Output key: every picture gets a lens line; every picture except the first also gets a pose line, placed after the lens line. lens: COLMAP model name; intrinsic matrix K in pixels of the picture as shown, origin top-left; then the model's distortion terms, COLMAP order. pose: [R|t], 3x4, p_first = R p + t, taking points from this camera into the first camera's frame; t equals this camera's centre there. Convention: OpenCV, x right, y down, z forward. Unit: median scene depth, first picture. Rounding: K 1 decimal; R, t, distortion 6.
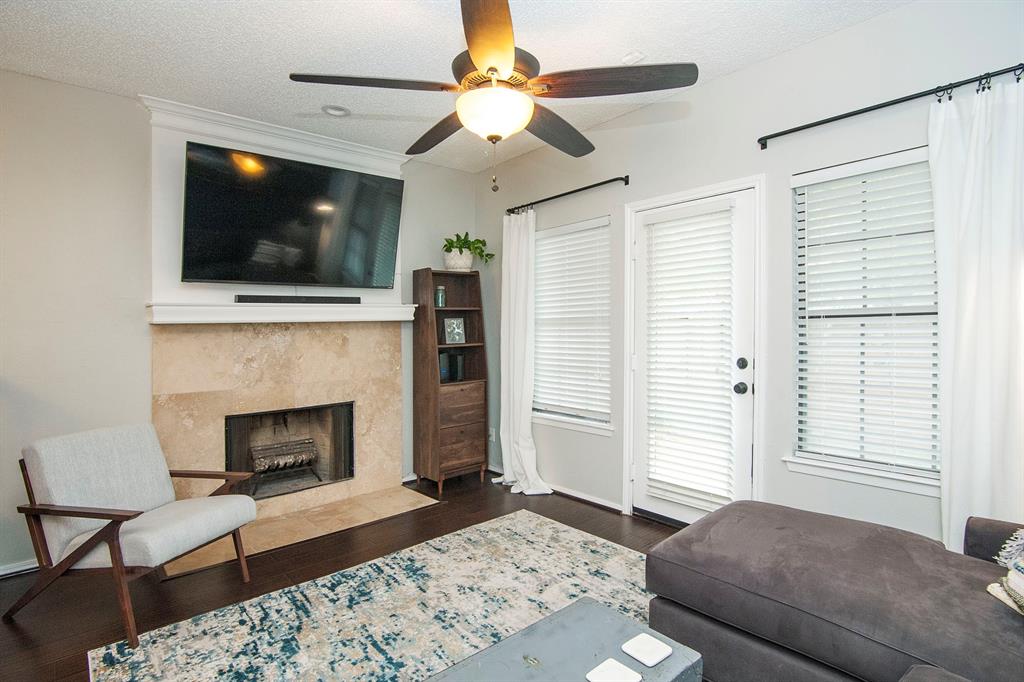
lens RADIAL K [[512.5, 0, 500.8], [0, 512.5, 330.7], [0, 0, 1]] dist [-0.018768, -0.000362]
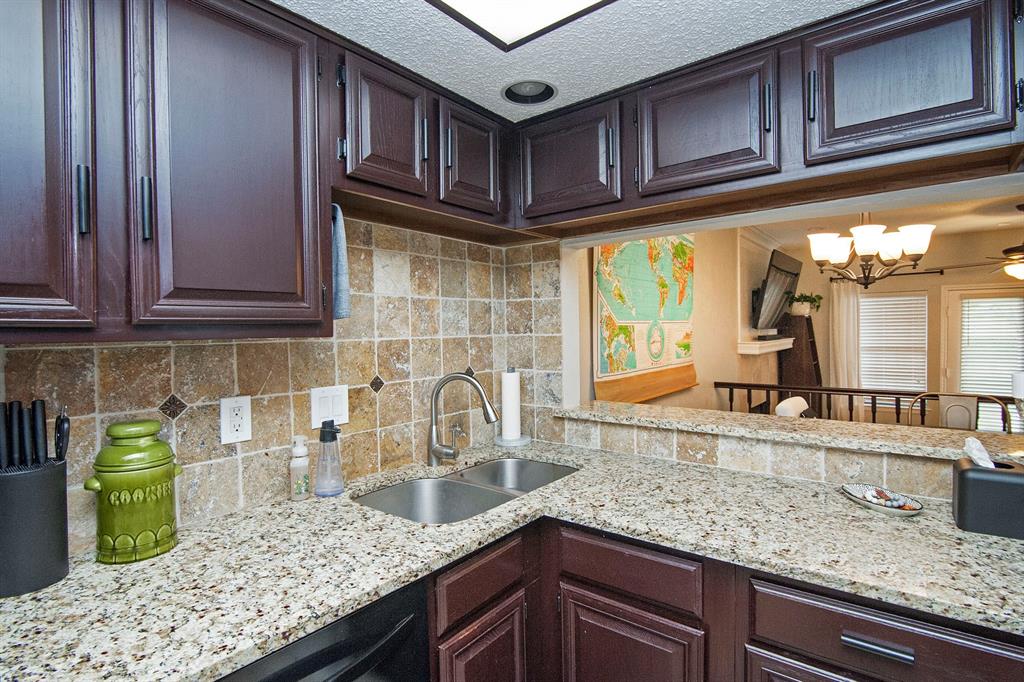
lens RADIAL K [[495.6, 0, 522.4], [0, 495.6, 344.7], [0, 0, 1]] dist [-0.019909, -0.000397]
pose [[0.983430, 0.000210, 0.181287, -1.607172], [-0.003228, 0.999861, 0.016354, -0.065089], [-0.181259, -0.016668, 0.983294, -0.456889]]
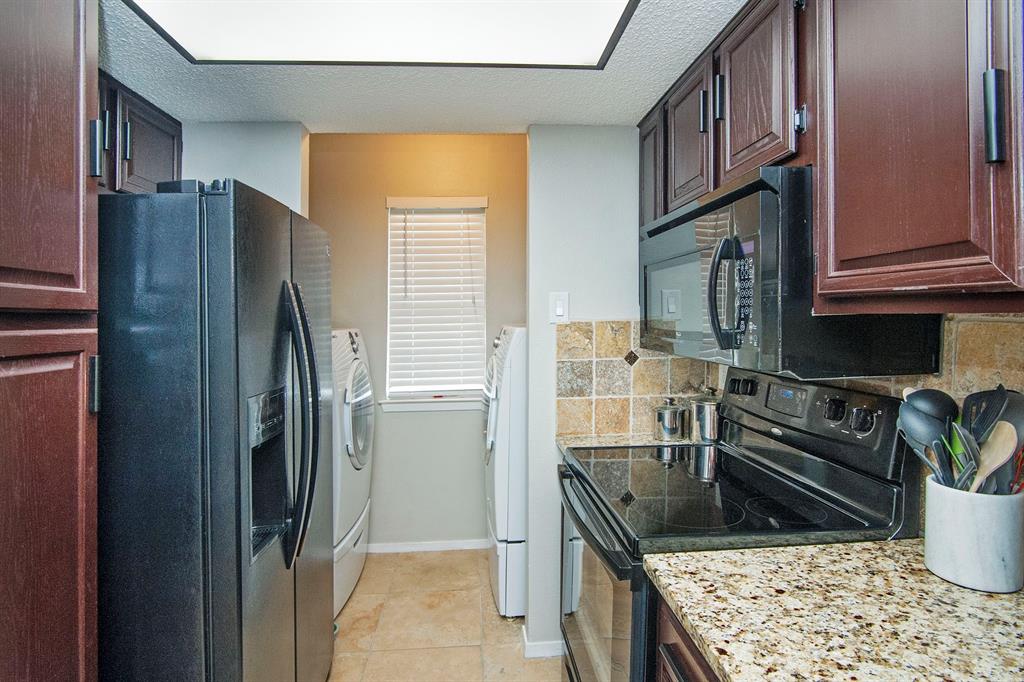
lens RADIAL K [[520.8, 0, 512.5], [0, 520.8, 319.8], [0, 0, 1]] dist [0.002538, 0.000455]
pose [[-0.587631, 0.030127, -0.808568, -1.517891], [0.012076, 0.999522, 0.028465, -0.066151], [0.809039, 0.006962, -0.587714, -0.194705]]
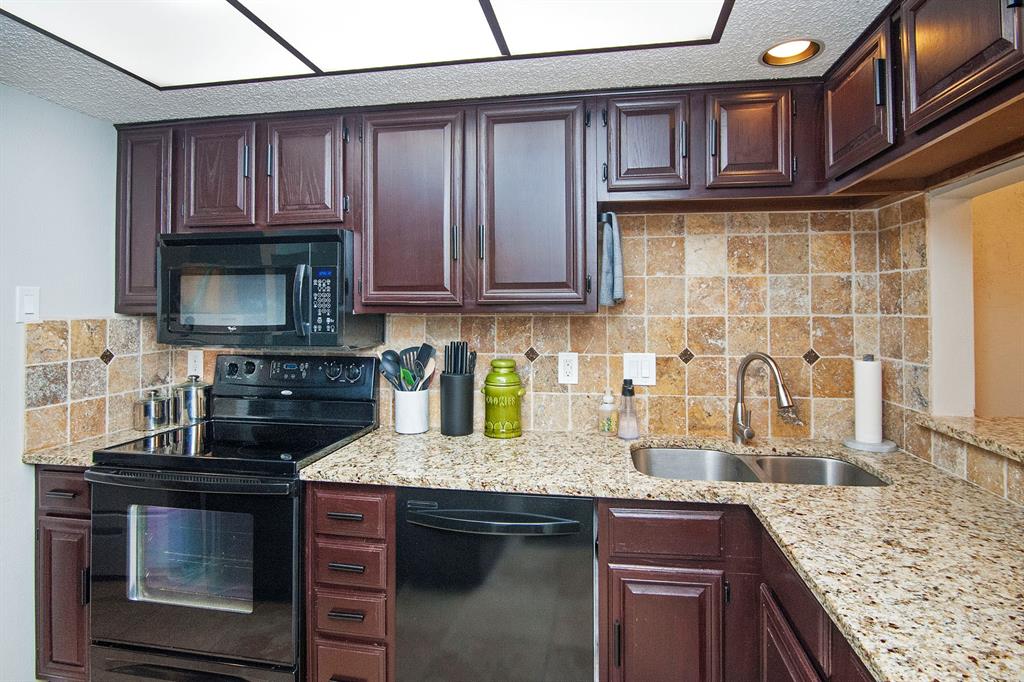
lens RADIAL K [[527.9, 0, 525.3], [0, 527.9, 304.7], [0, 0, 1]] dist [-0.016855, 0.000663]
pose [[0.639733, 0.013056, -0.768486, -1.315883], [-0.018576, 0.999826, 0.001522, -0.072246], [0.768373, 0.013301, 0.639864, -0.462587]]
